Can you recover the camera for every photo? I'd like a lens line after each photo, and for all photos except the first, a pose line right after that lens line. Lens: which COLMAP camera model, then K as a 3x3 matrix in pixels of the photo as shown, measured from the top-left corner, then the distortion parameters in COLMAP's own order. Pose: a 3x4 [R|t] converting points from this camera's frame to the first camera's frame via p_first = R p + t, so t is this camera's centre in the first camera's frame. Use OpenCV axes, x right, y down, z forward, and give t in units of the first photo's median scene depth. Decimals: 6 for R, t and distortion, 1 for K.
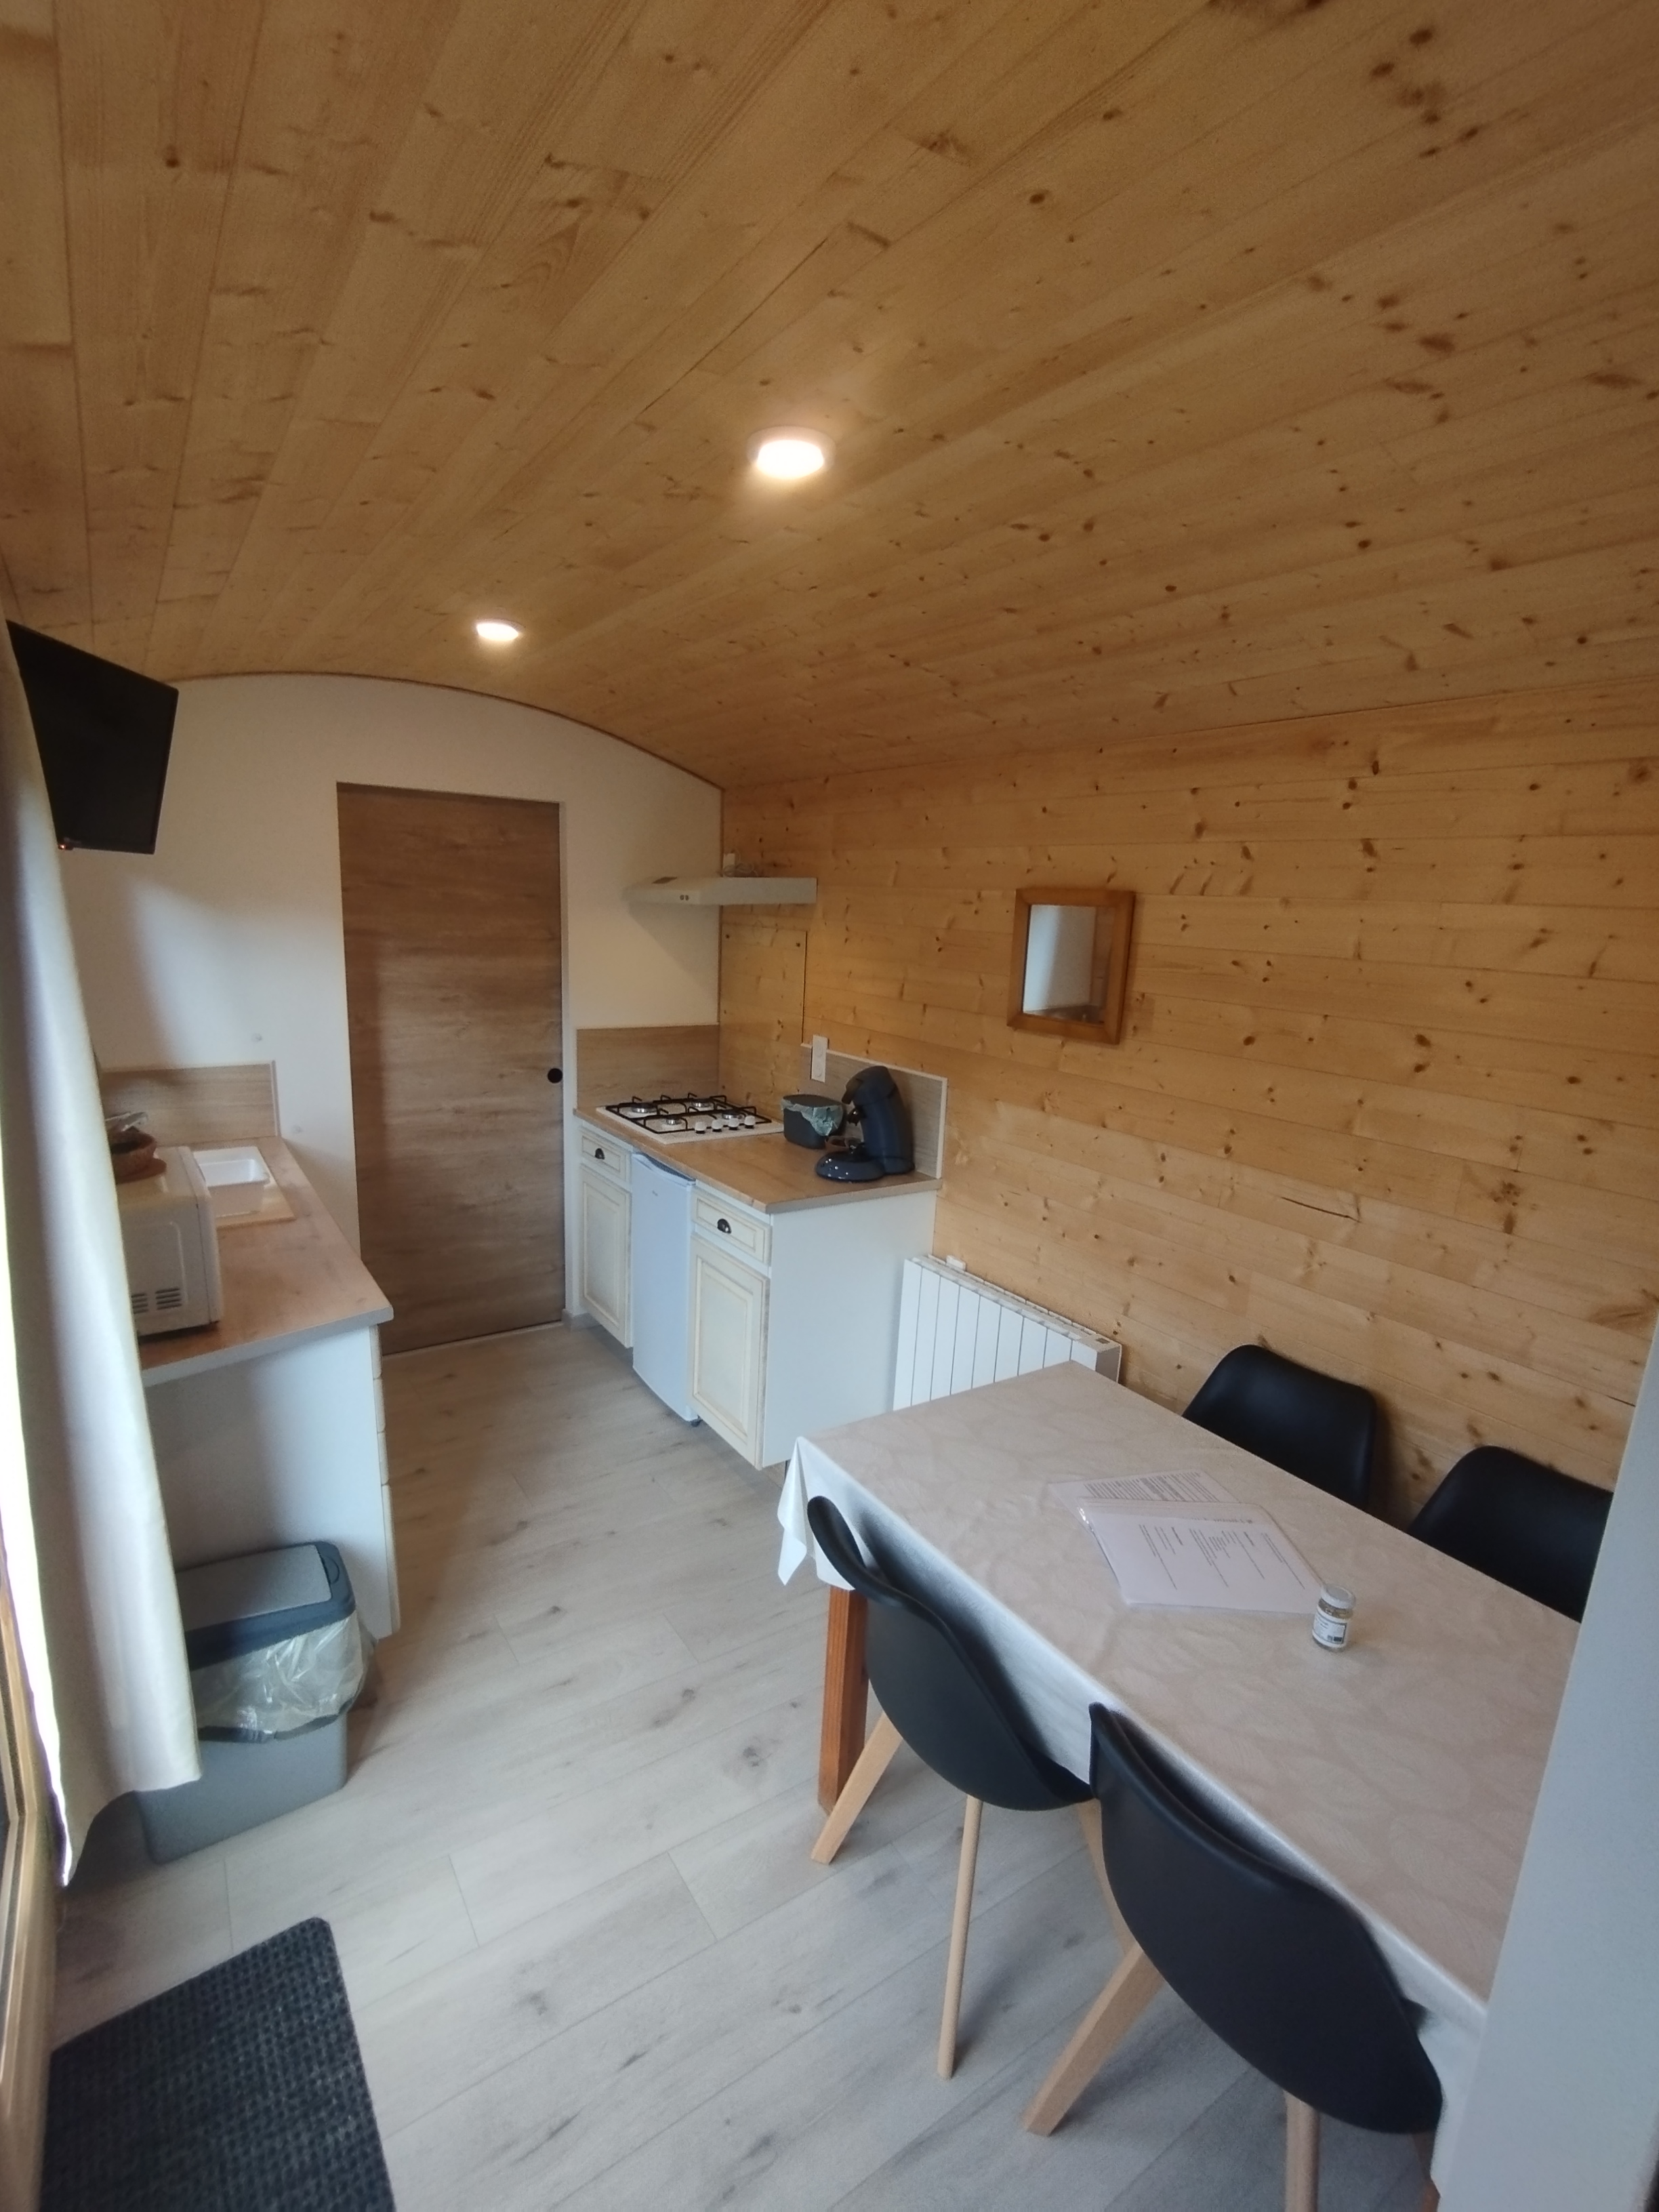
lens RADIAL K [[1013.2, 0, 815.4], [0, 1013.2, 1130.7], [0, 0, 1]] dist [0.000675, 0.000662]
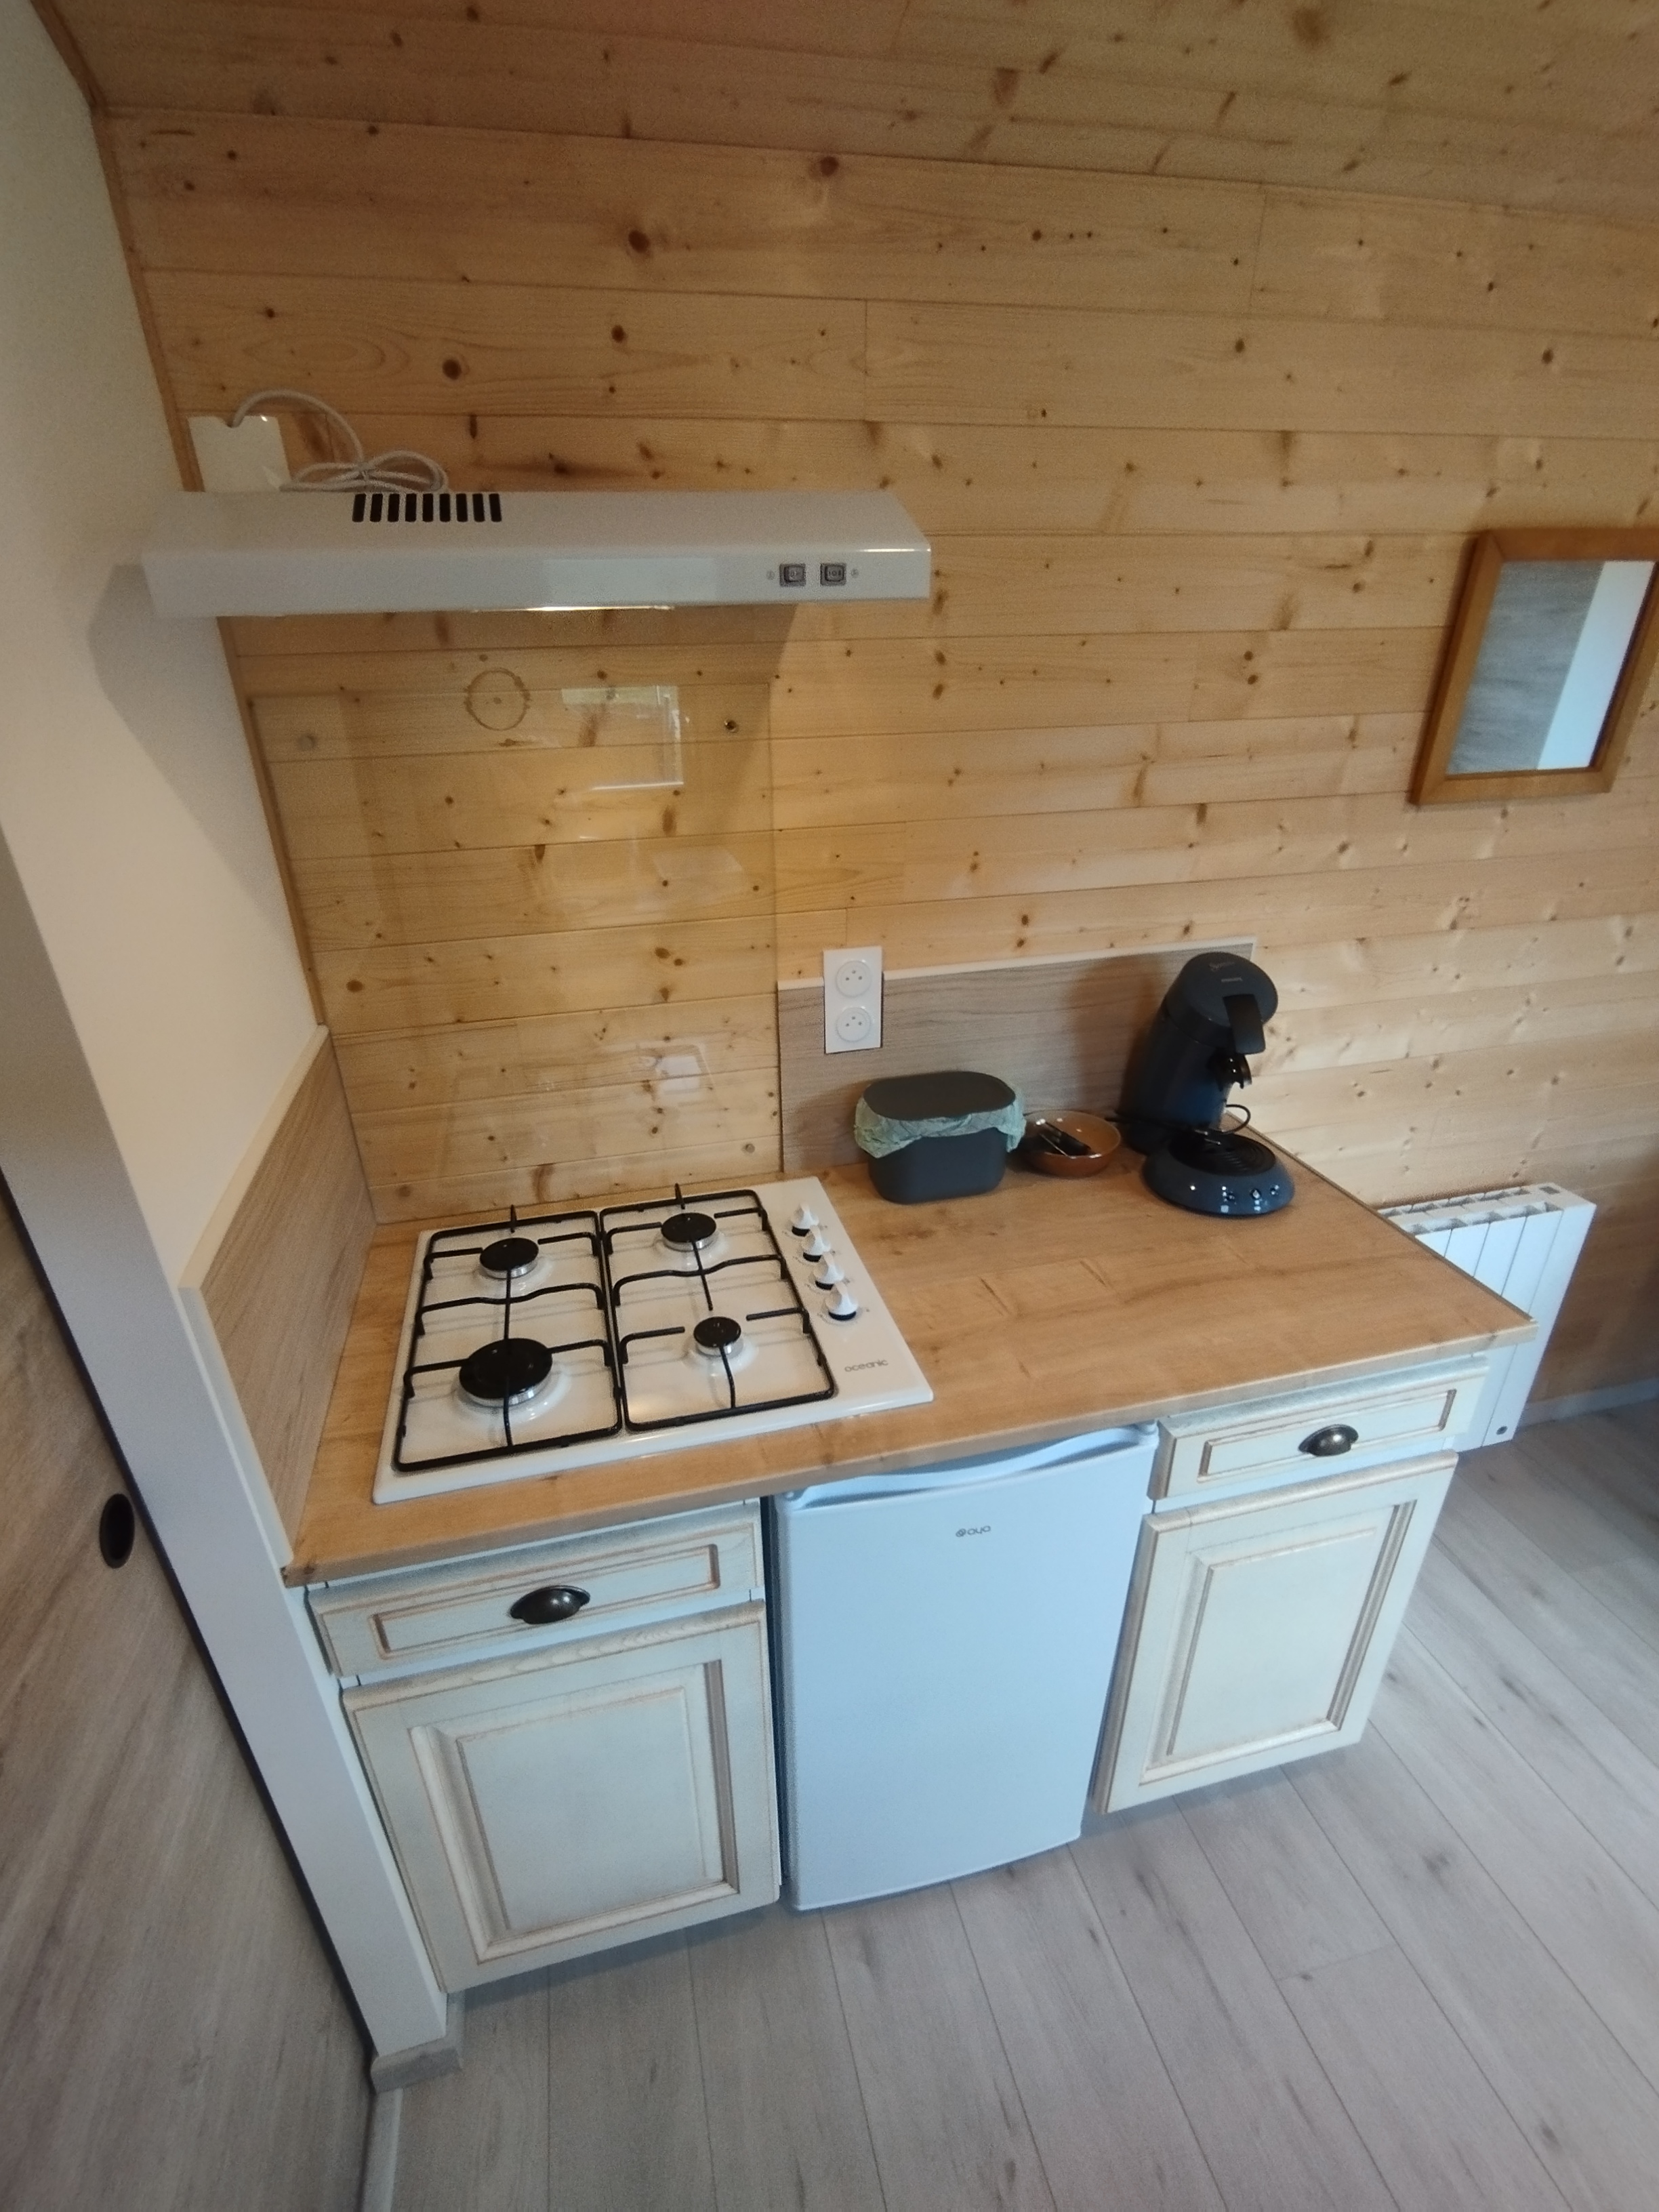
lens RADIAL K [[1013.2, 0, 815.4], [0, 1013.2, 1130.7], [0, 0, 1]] dist [0.000675, 0.000662]
pose [[0.343679, -0.463204, 0.816900, -0.530004], [0.247632, 0.883801, 0.396957, -0.277020], [-0.905849, 0.065865, 0.418448, 1.197689]]
